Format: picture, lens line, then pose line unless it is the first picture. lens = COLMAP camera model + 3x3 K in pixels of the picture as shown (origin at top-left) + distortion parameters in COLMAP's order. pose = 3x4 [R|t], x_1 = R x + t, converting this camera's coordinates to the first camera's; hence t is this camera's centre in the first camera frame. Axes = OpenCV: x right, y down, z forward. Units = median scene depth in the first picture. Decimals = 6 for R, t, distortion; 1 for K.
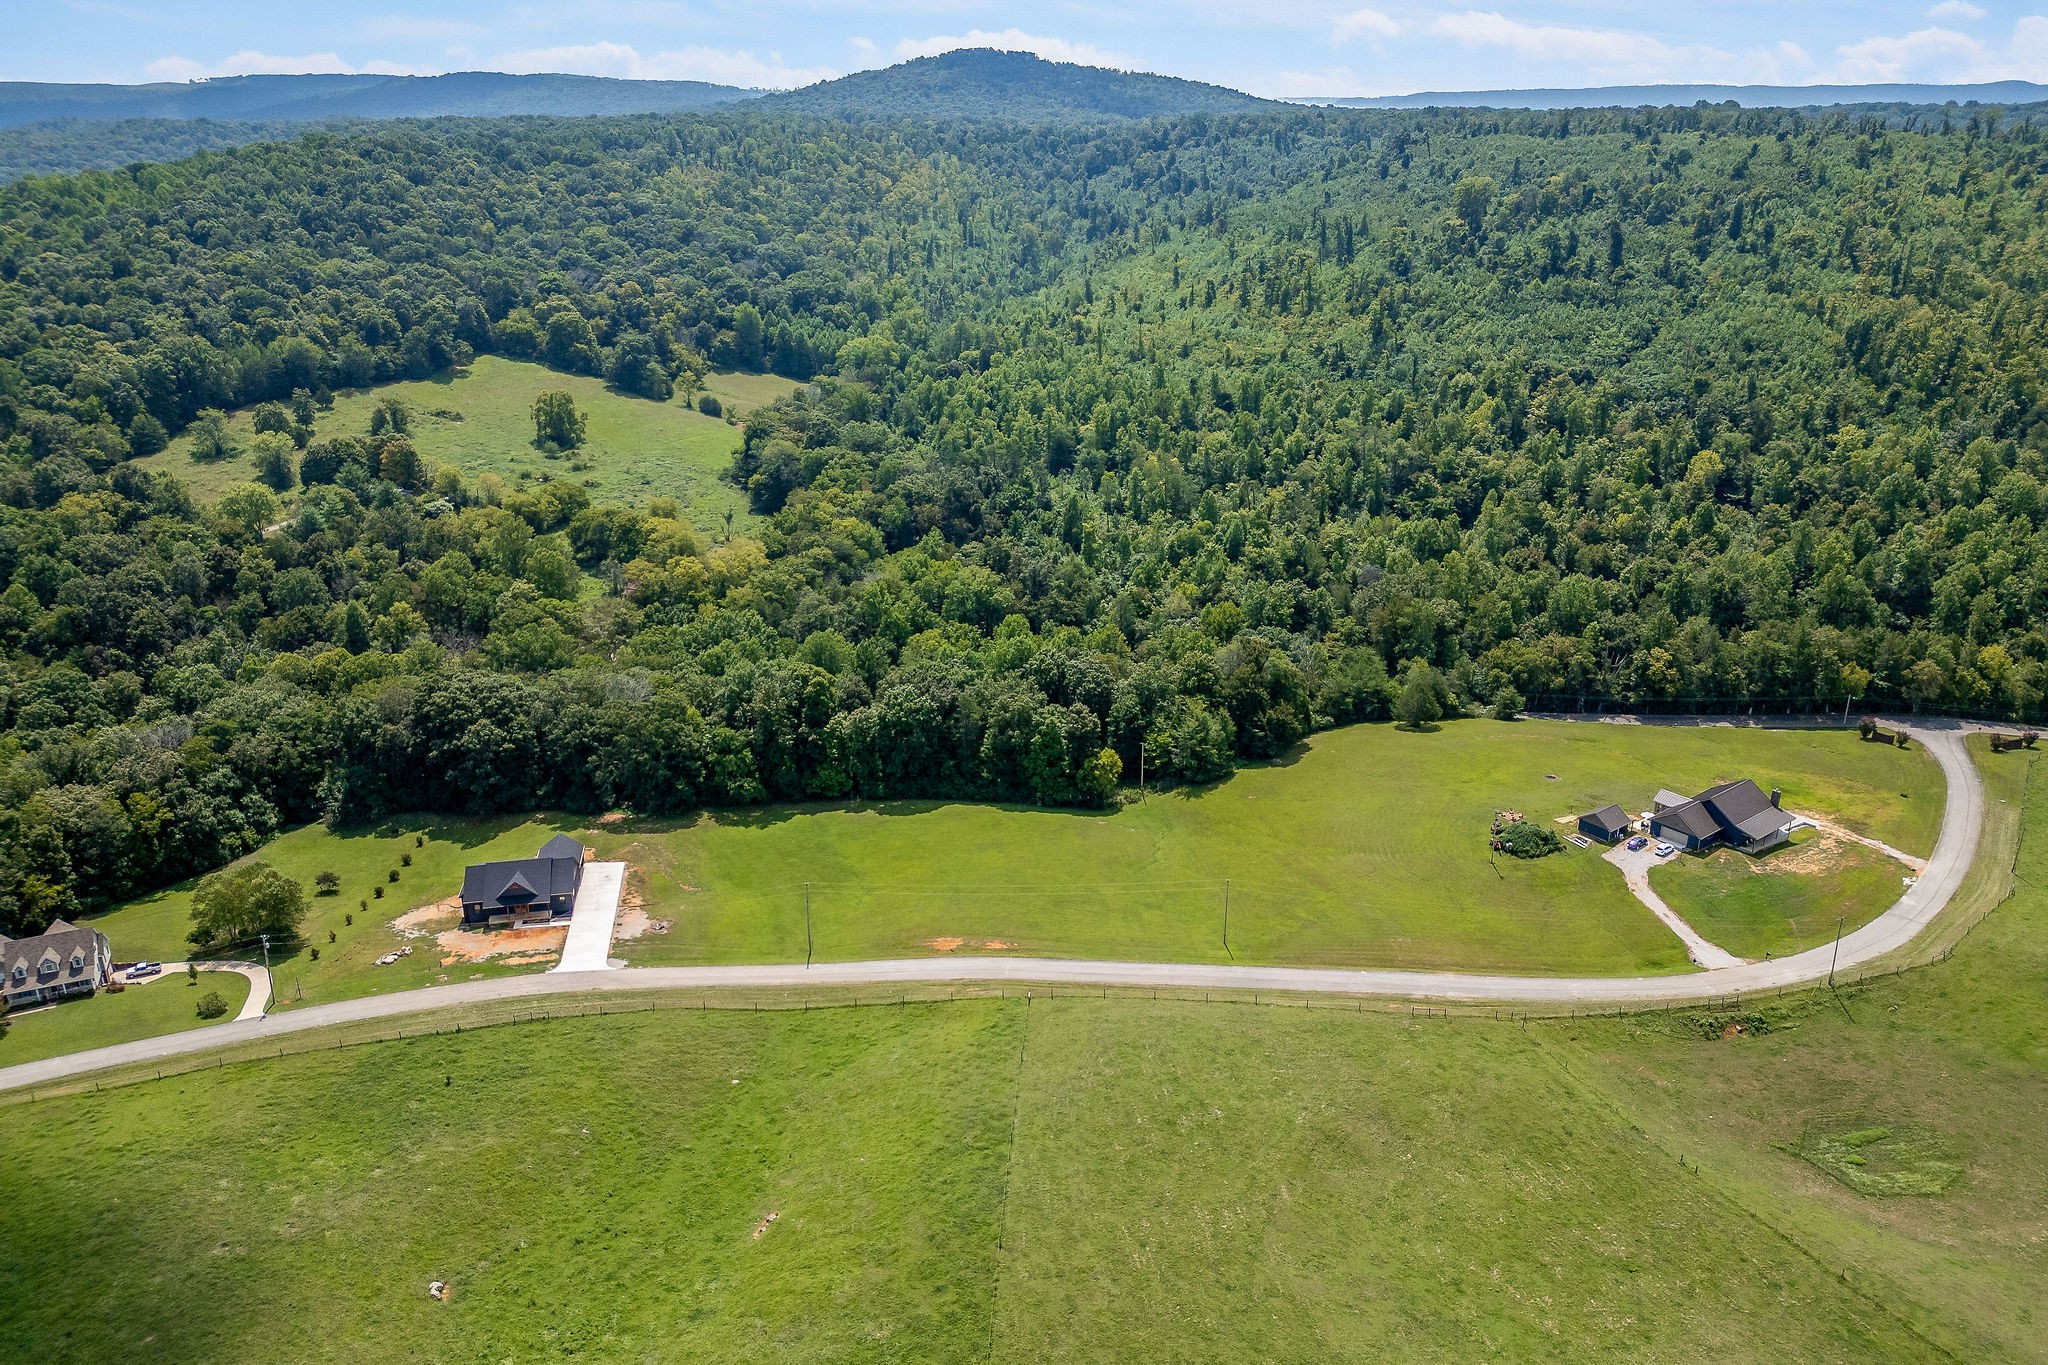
lens RADIAL K [[1443.3, 0, 1028.5], [0, 1443.3, 679.2], [0, 0, 1]] dist [0.081373, -0.085953]
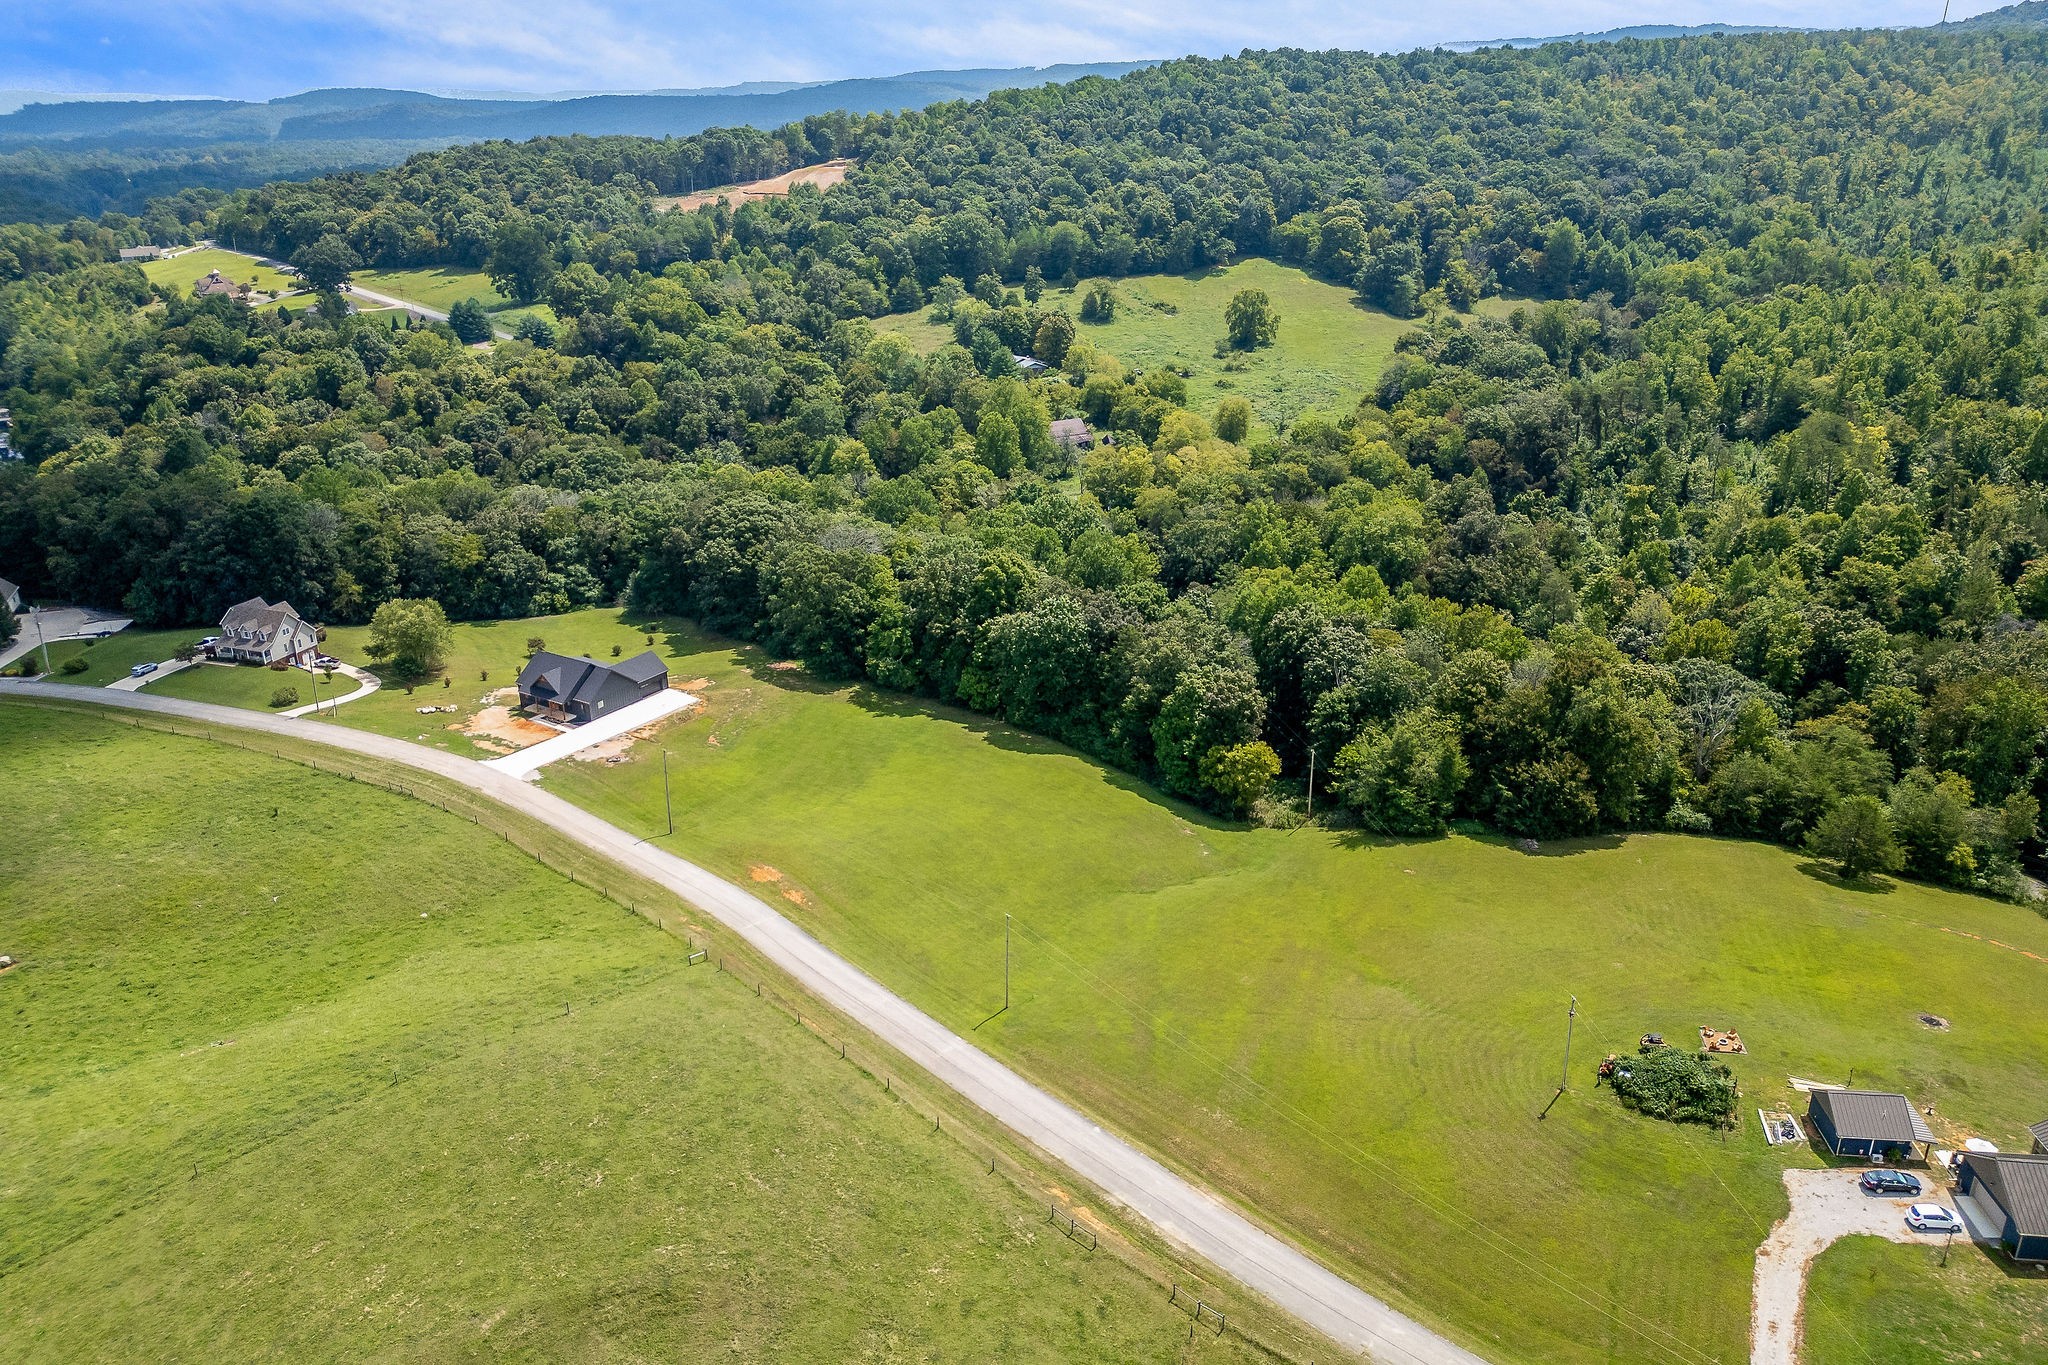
lens RADIAL K [[1443.3, 0, 1028.5], [0, 1443.3, 679.2], [0, 0, 1]] dist [0.081373, -0.085953]
pose [[0.734869, 0.245551, -0.632196, 0.416649], [-0.235511, 0.966541, 0.101654, -0.027827], [0.636005, 0.074187, 0.768111, 0.377579]]
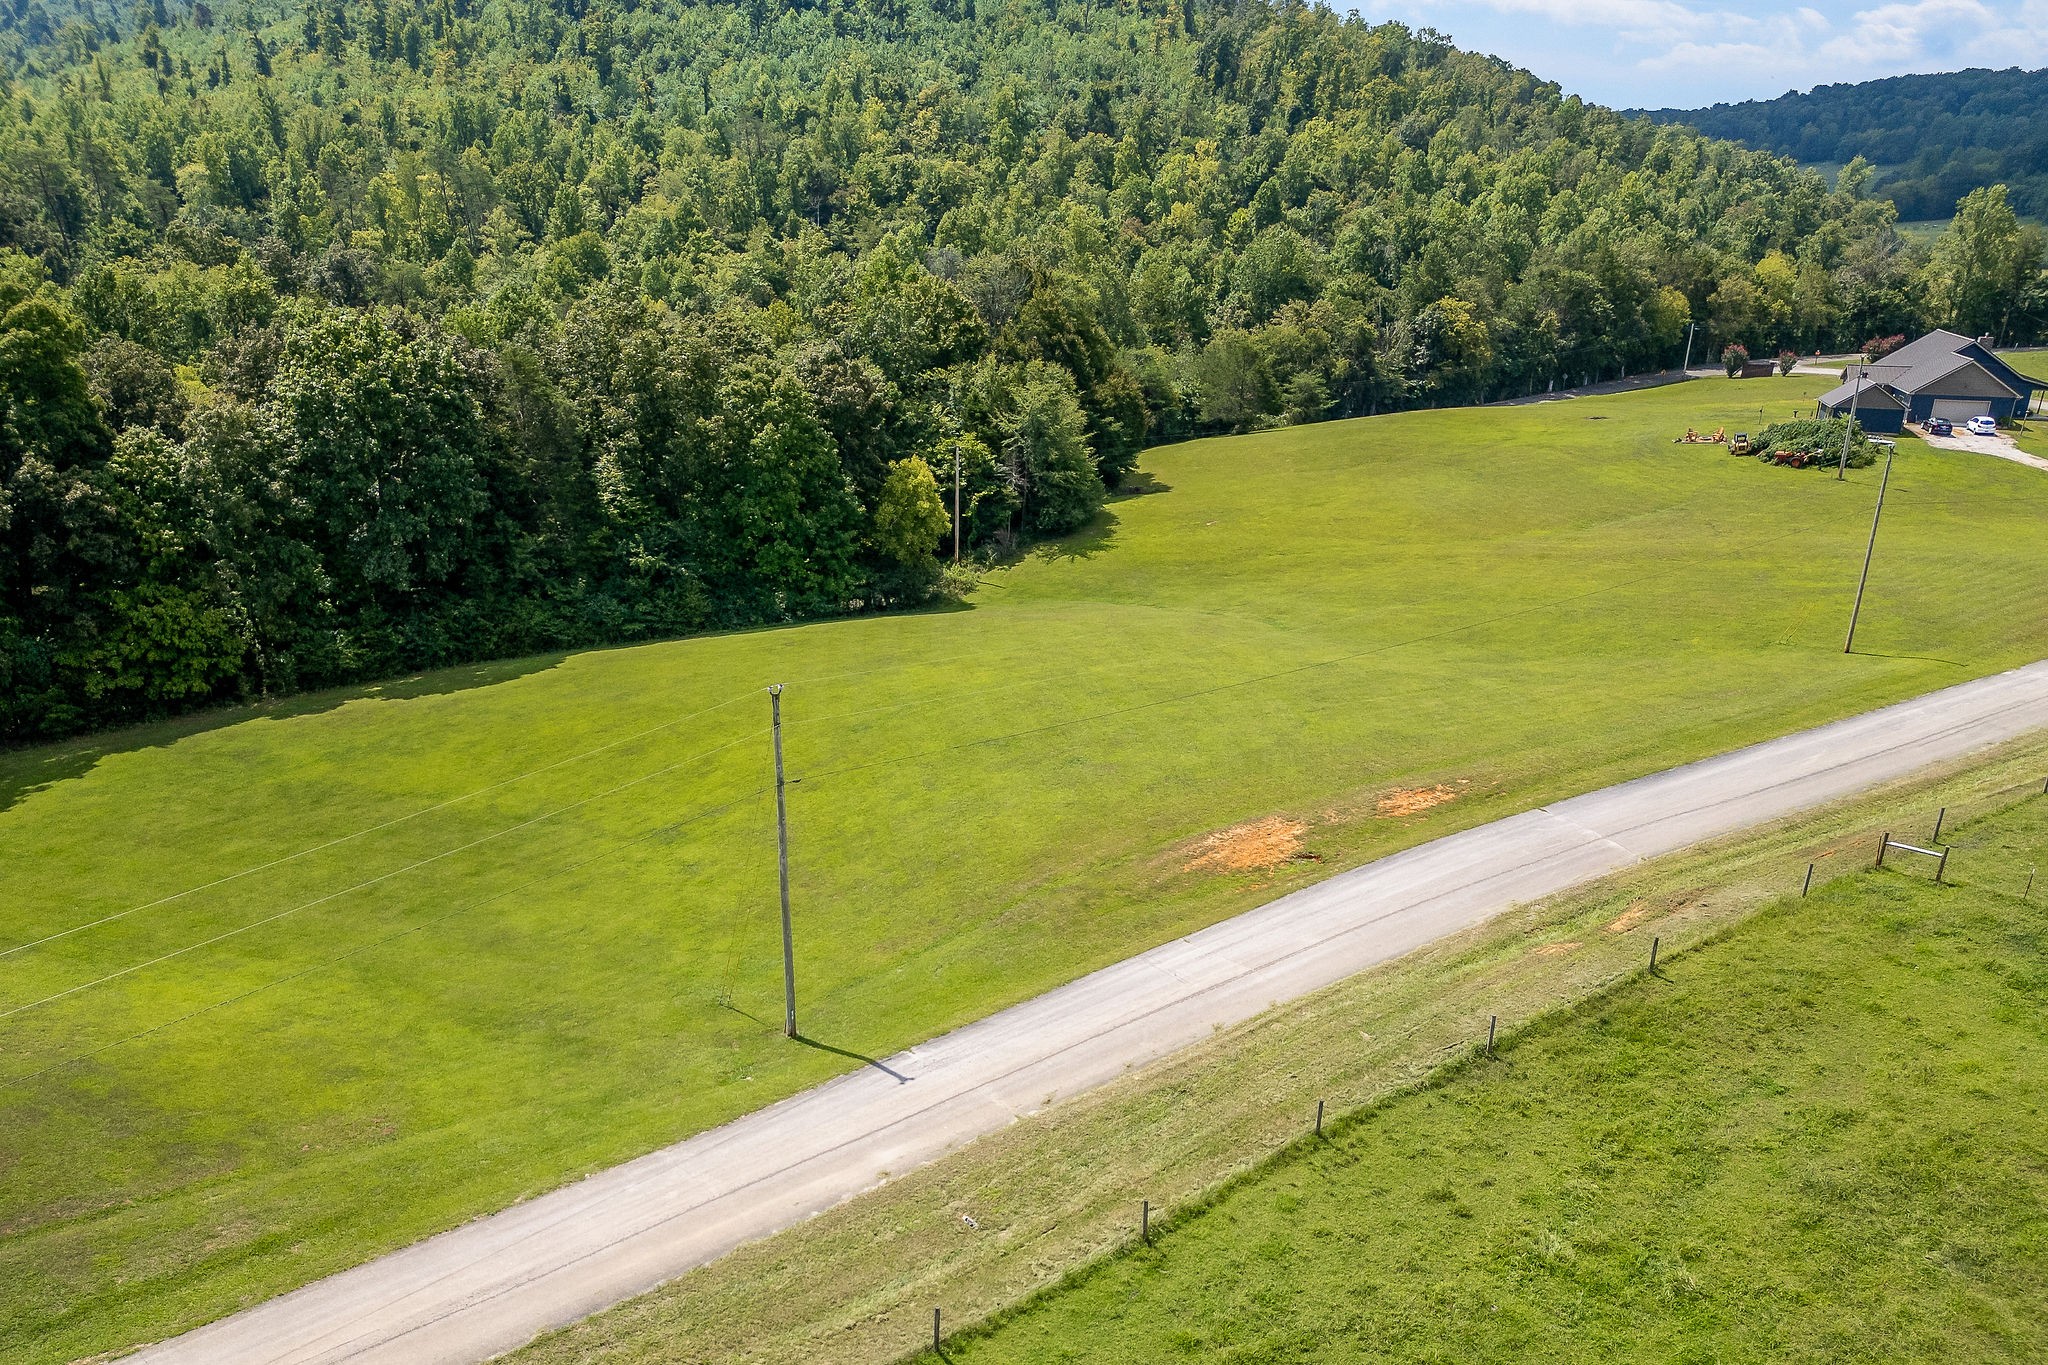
lens RADIAL K [[1583.1, 0, 962.5], [0, 1583.1, 858.8], [0, 0, 1]] dist [0.050873, -0.040141]
pose [[0.796391, -0.228009, 0.560155, -0.205136], [0.206661, 0.973054, 0.102261, 0.115621], [-0.568377, 0.034323, 0.822052, 0.632946]]
